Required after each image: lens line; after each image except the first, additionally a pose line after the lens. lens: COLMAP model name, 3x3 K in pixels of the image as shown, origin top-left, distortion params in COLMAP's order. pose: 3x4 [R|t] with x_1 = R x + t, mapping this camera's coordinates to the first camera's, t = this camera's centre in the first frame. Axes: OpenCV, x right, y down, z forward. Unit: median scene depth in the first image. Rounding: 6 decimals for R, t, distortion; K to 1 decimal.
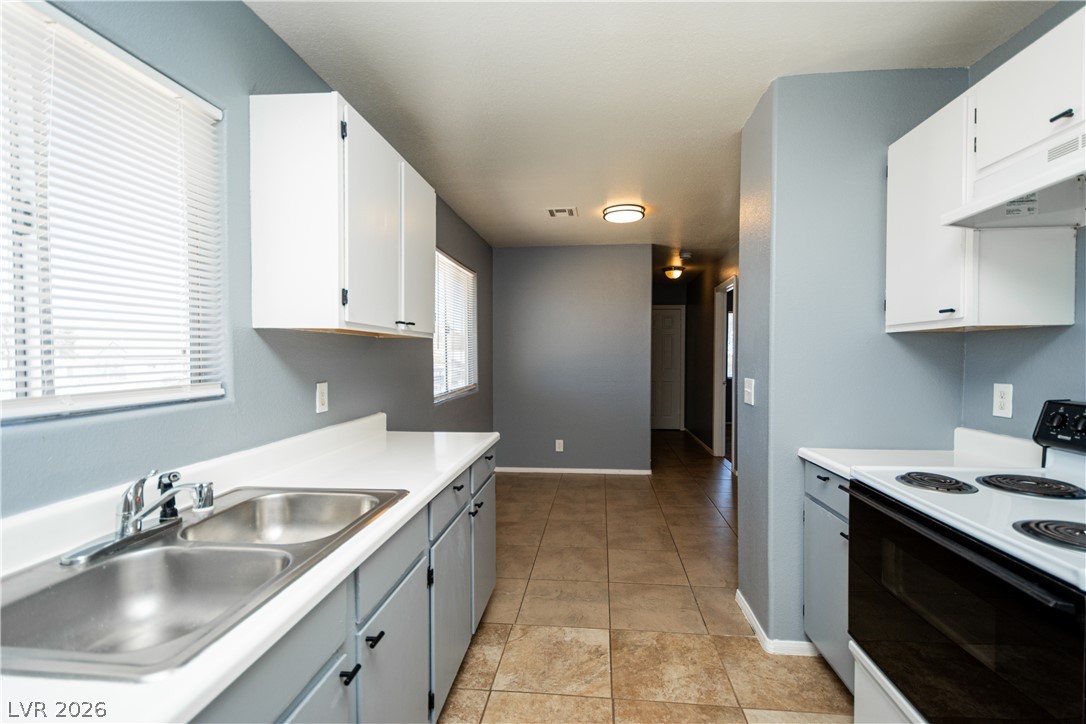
lens RADIAL K [[485.0, 0, 556.9], [0, 485.0, 365.5], [0, 0, 1]] dist [0.013198, -0.006777]
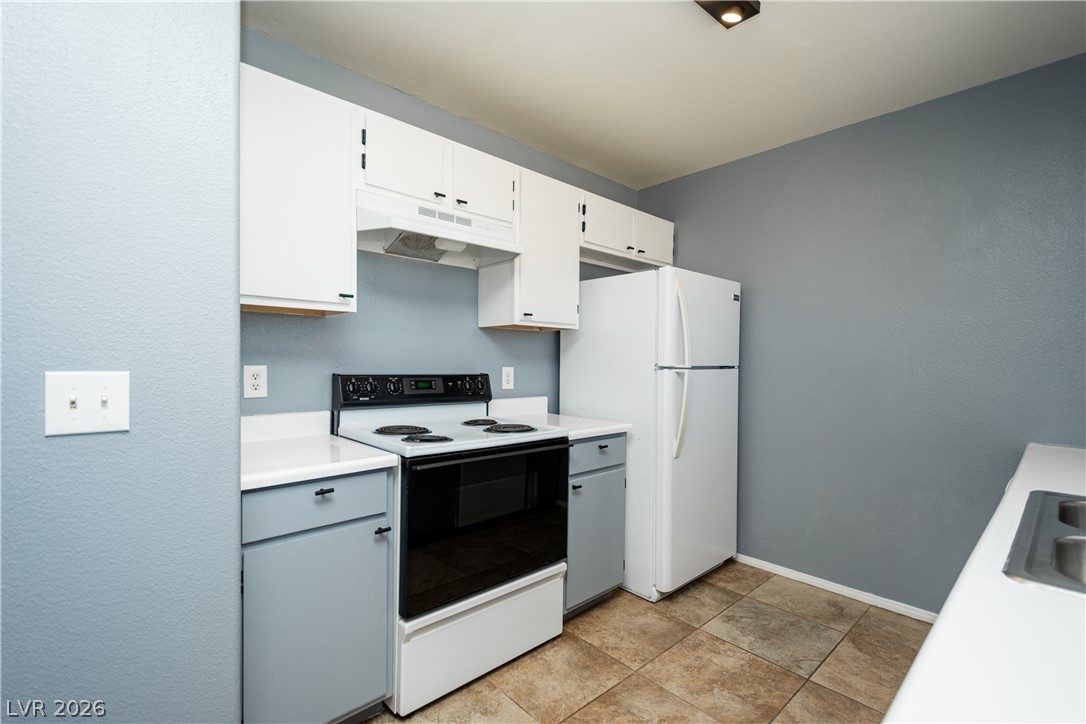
lens RADIAL K [[485.0, 0, 577.5], [0, 485.0, 363.3], [0, 0, 1]] dist [0.013198, -0.006777]
pose [[-0.770996, -0.021429, 0.636479, -0.192466], [0.005684, 0.999162, 0.040525, 0.000432], [-0.636814, 0.034862, -0.770229, 1.487013]]
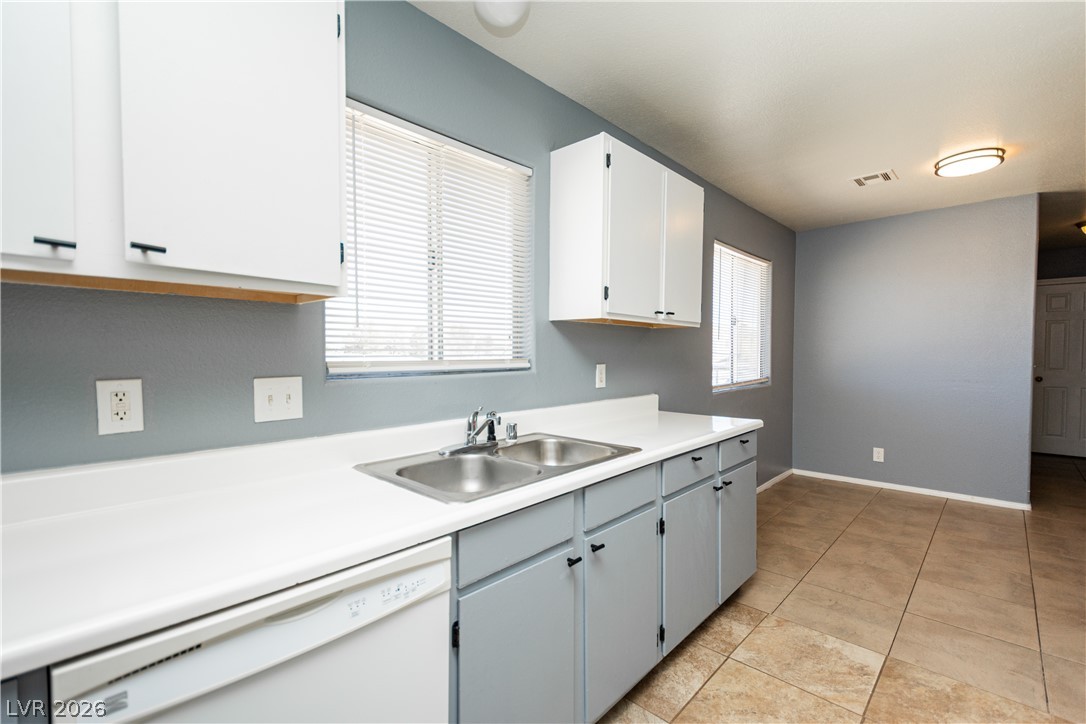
lens RADIAL K [[485.0, 0, 540.7], [0, 485.0, 365.9], [0, 0, 1]] dist [0.013198, -0.006777]
pose [[0.779111, 0.017594, -0.626639, 0.181342], [-0.016793, 0.999833, 0.007194, 0.034545], [0.626661, 0.004918, 0.779277, -0.071159]]
